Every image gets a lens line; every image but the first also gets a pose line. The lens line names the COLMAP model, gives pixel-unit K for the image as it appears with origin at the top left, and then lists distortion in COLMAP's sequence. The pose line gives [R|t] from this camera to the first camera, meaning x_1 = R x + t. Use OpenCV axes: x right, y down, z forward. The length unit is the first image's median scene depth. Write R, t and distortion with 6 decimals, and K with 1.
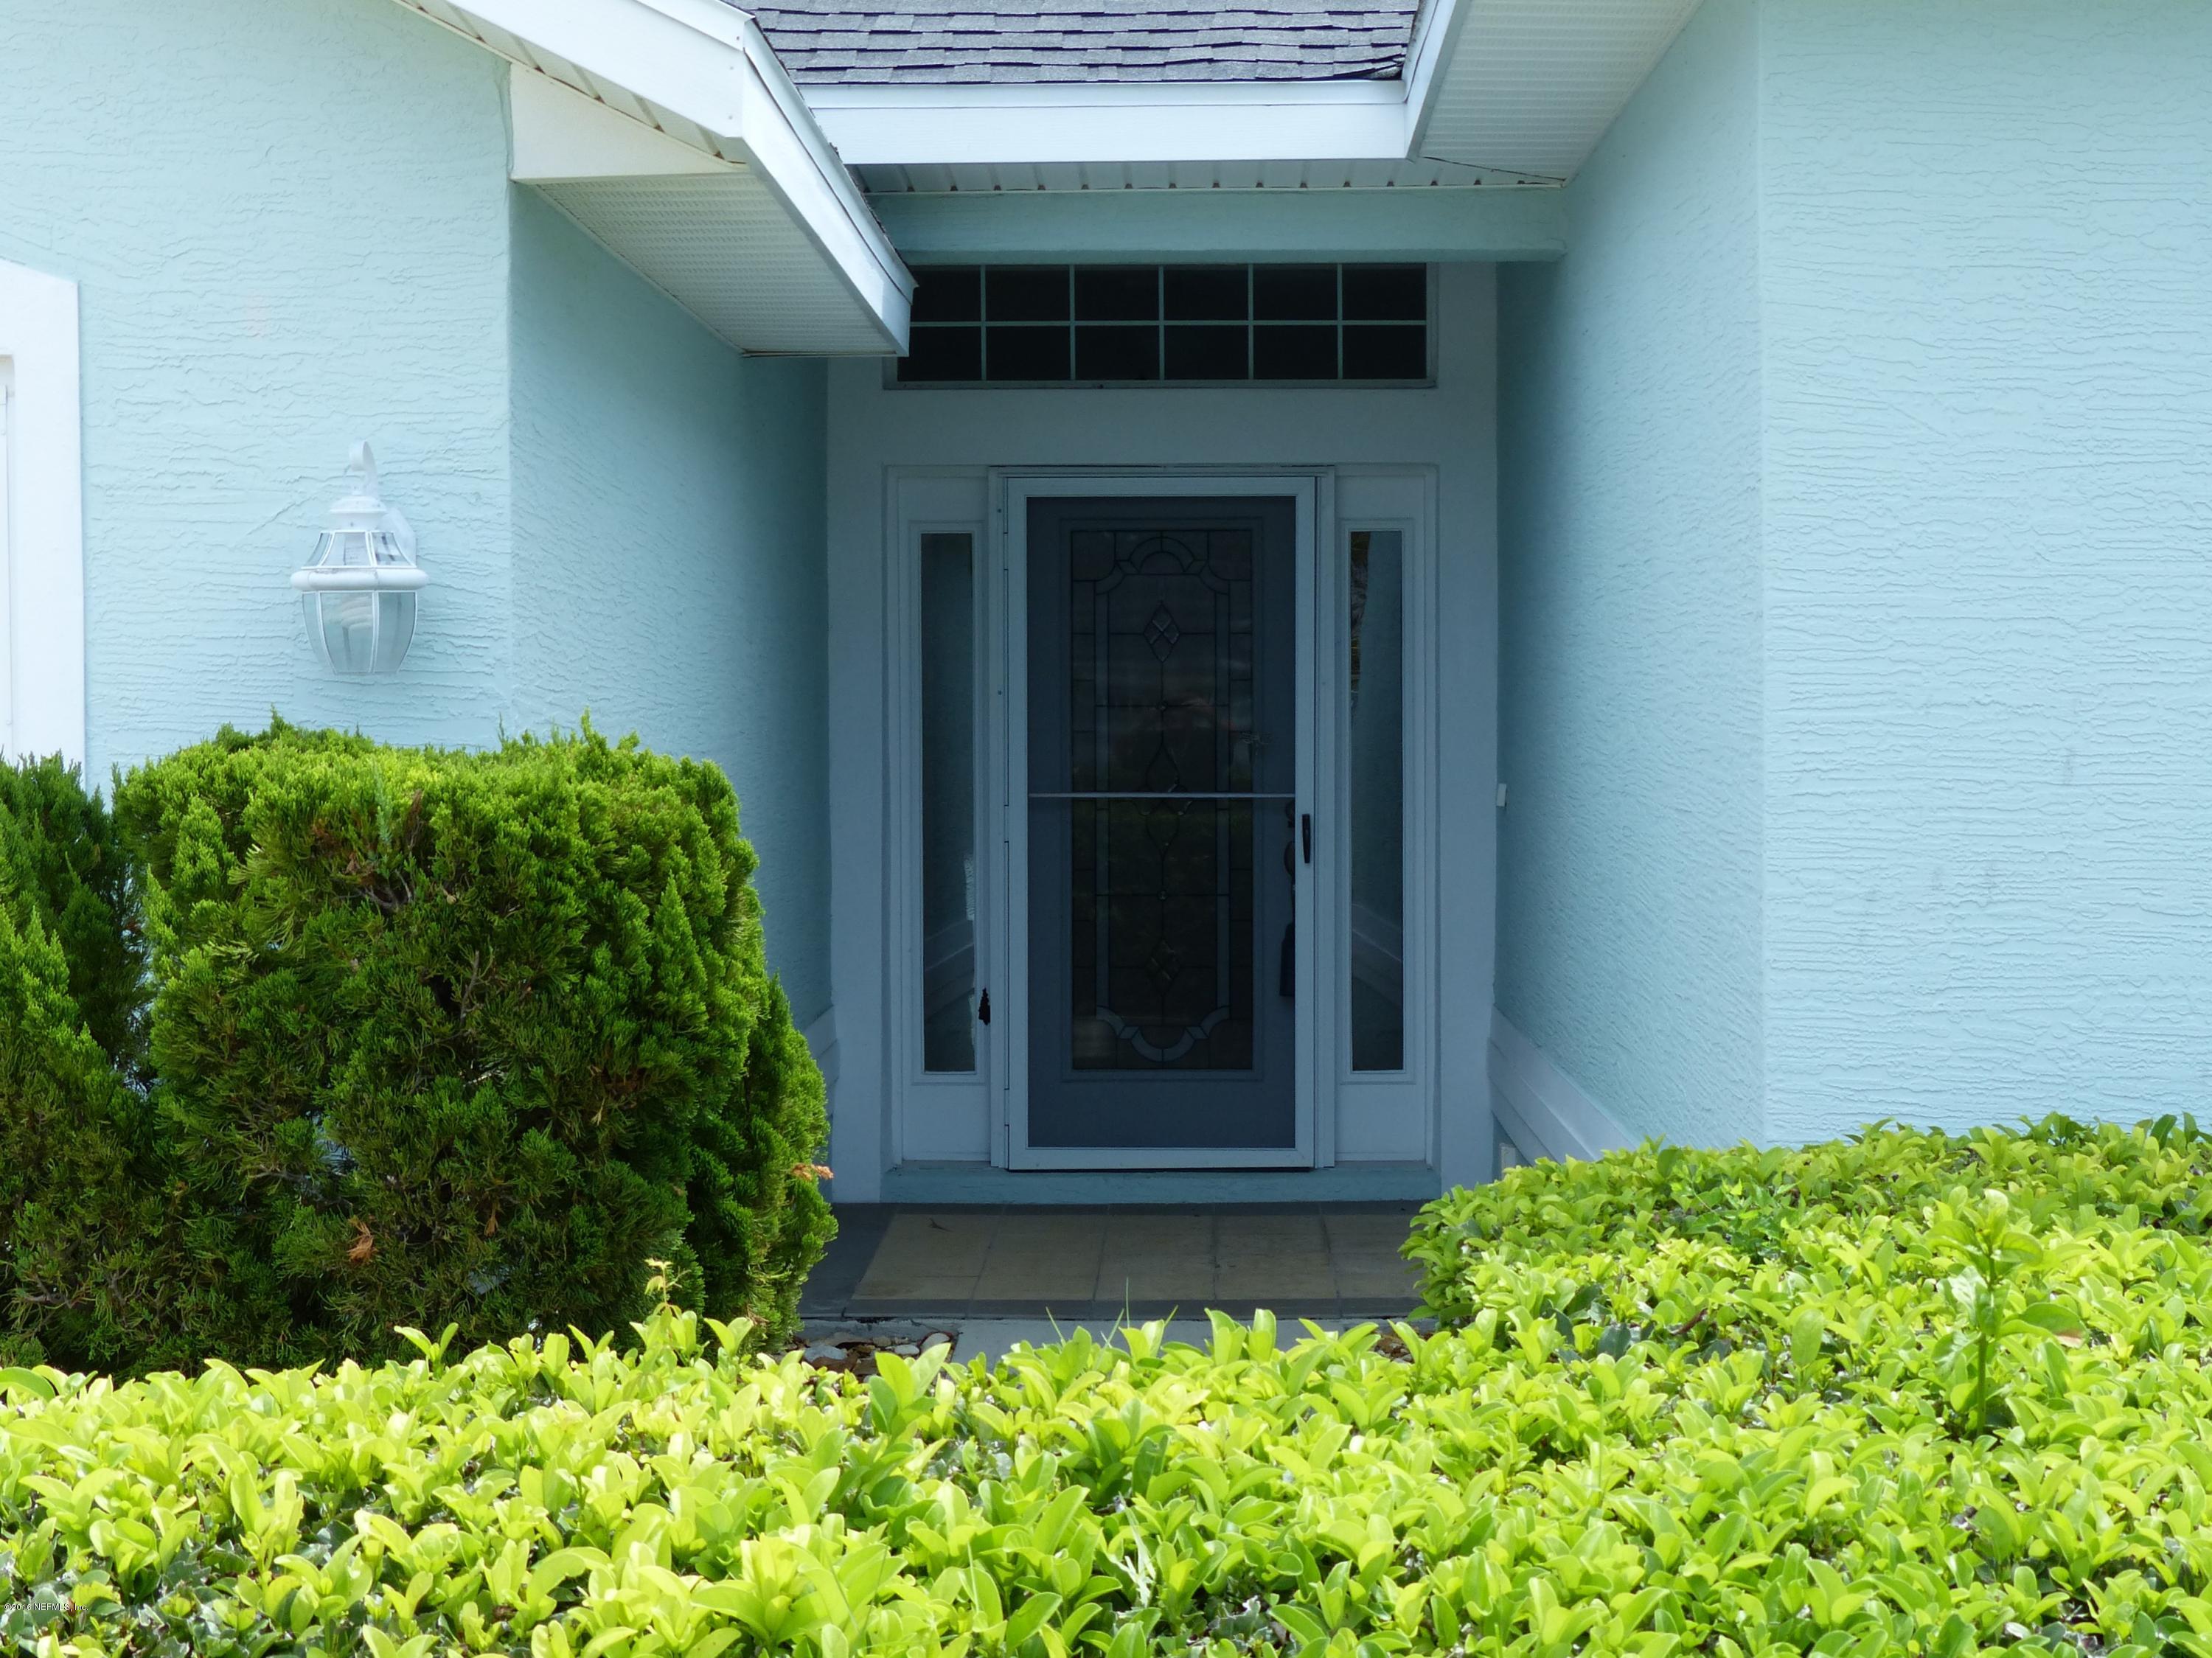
lens RADIAL K [[3155.6, 0, 1109.2], [0, 3155.6, 836.7], [0, 0, 1]] dist [0.231089, 0.000000]
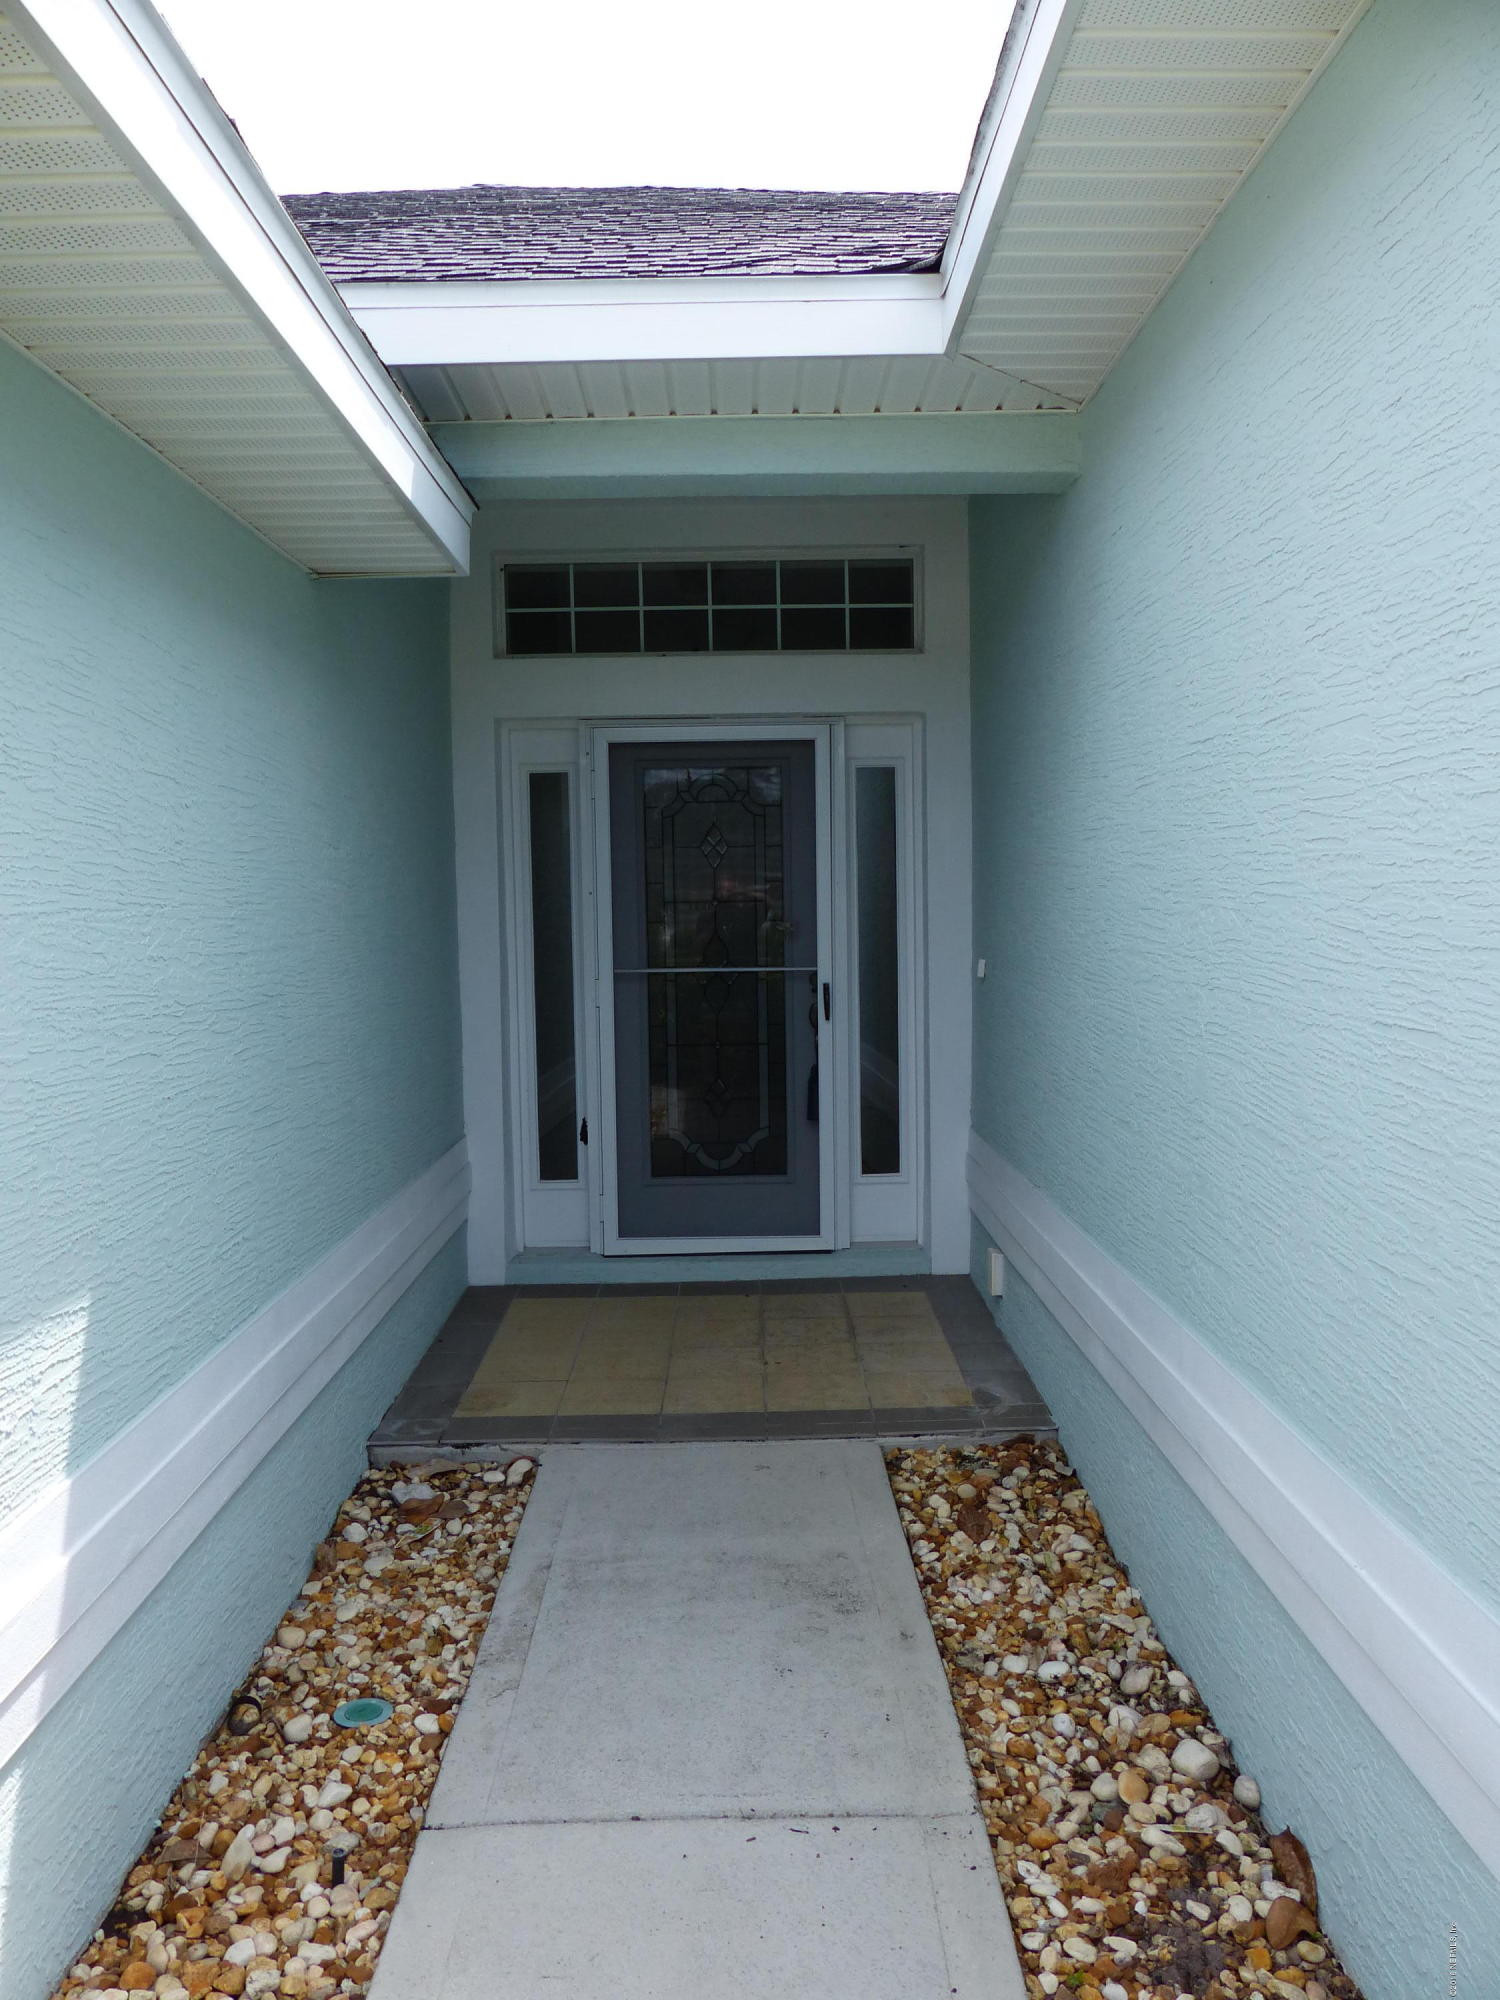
lens RADIAL K [[1490.4, 0, 750.8], [0, 1490.4, 990.1], [0, 0, 1]] dist [-0.009039, -0.005543]
pose [[0.999222, -0.014890, 0.036520, 0.008611], [0.014306, 0.999766, 0.016225, -0.014771], [-0.036753, -0.015690, 0.999201, 0.385958]]
